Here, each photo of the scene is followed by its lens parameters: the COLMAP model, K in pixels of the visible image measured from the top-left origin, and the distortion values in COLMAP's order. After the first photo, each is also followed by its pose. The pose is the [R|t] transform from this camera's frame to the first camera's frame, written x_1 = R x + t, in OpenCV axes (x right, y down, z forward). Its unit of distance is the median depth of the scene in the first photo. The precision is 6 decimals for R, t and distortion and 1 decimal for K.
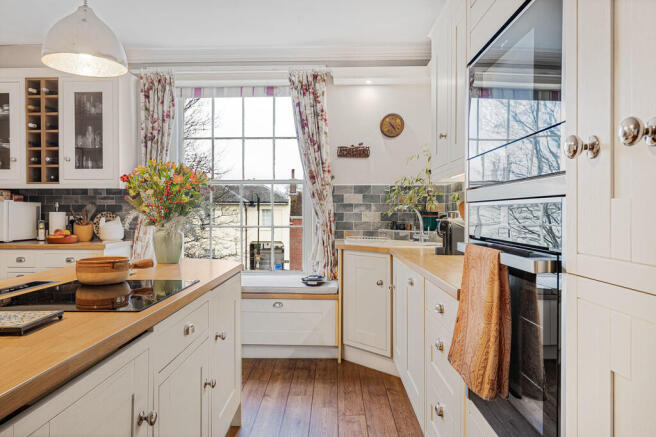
lens RADIAL K [[450.1, 0, 325.3], [0, 450.1, 213.7], [0, 0, 1]] dist [-0.013447, 0.001012]
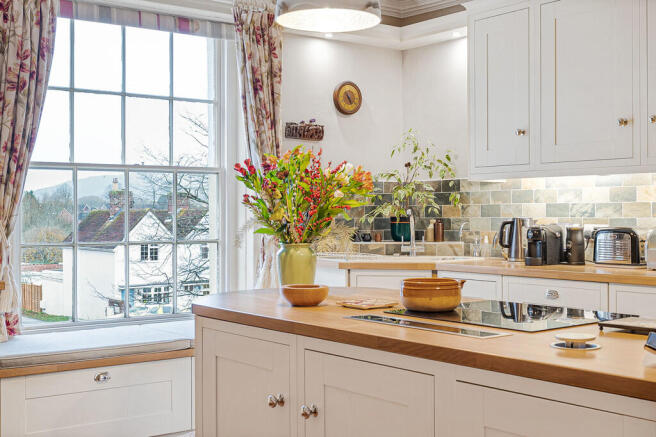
lens RADIAL K [[820.9, 0, 324.0], [0, 820.9, 217.0], [0, 0, 1]] dist [-0.010335, 0.000000]
pose [[0.782018, -0.005550, 0.623231, -0.725609], [0.005980, 0.999981, 0.001402, -0.006550], [-0.623227, 0.002631, 0.782036, -0.013954]]
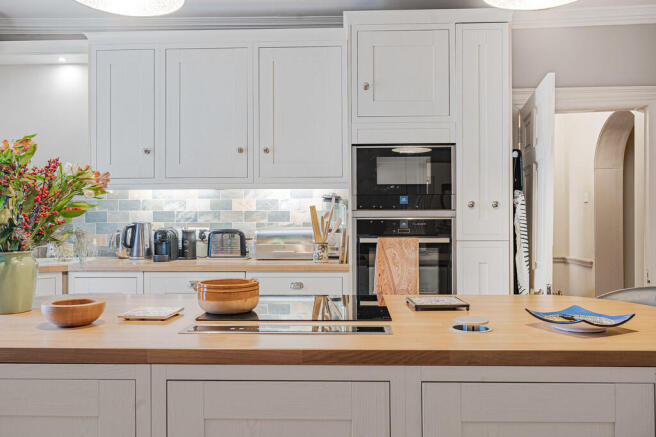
lens RADIAL K [[534.2, 0, 331.3], [0, 534.2, 208.4], [0, 0, 1]] dist [-0.003696, -0.009817]
pose [[0.031495, 0.022071, 0.999260, -0.678478], [0.006851, 0.999728, -0.022297, -0.003837], [-0.999480, 0.007548, 0.031335, 0.365109]]
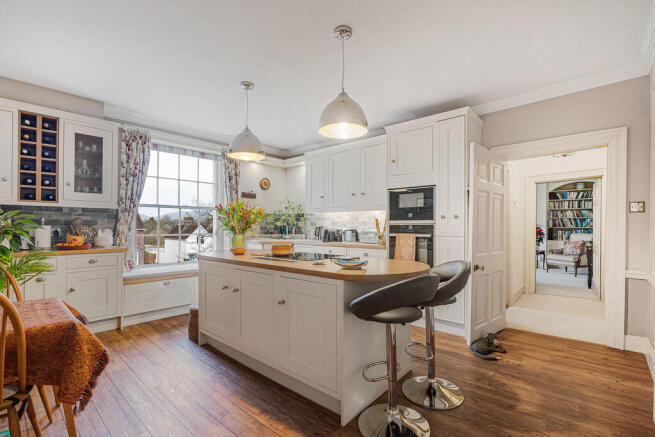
lens RADIAL K [[295.9, 0, 328.0], [0, 295.9, 226.1], [0, 0, 1]] dist [-0.005120, -0.000057]
pose [[0.646691, 0.001564, 0.762751, -0.717518], [0.001379, 0.999994, -0.003220, 0.001993], [-0.762751, 0.003134, 0.646685, -0.102122]]
